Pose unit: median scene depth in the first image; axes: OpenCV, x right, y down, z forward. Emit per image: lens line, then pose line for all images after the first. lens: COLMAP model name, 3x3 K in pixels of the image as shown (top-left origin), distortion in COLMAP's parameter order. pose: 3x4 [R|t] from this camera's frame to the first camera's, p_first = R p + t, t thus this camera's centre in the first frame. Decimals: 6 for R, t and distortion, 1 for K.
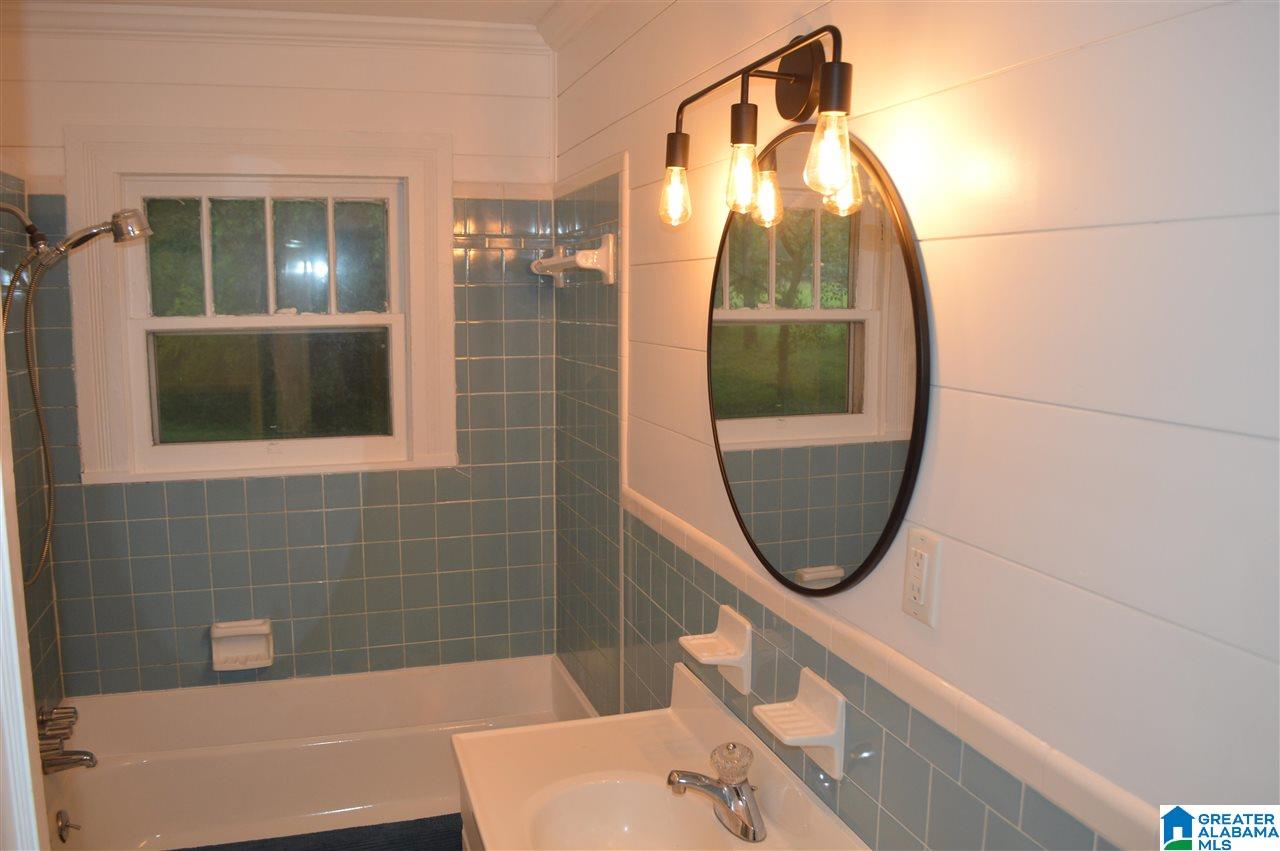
lens RADIAL K [[1024.4, 0, 640.0], [0, 1024.4, 426.2], [0, 0, 1]] dist [-0.079649, 0.010975]
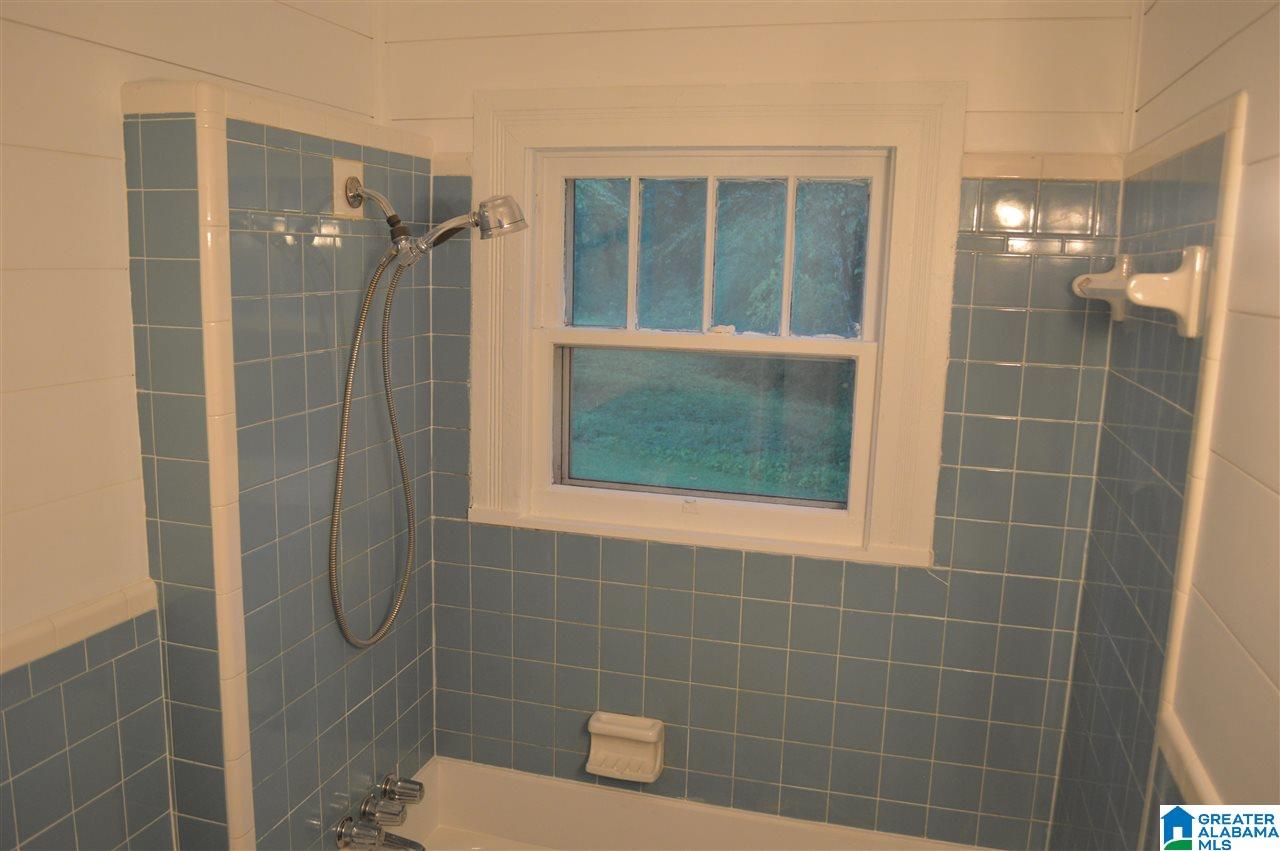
lens RADIAL K [[1024.4, 0, 634.6], [0, 1024.4, 426.6], [0, 0, 1]] dist [-0.079649, 0.010975]
pose [[0.836813, 0.111768, -0.535958, 0.012344], [-0.097533, 0.993714, 0.054945, -0.077571], [0.538731, 0.006295, 0.842454, 0.328164]]
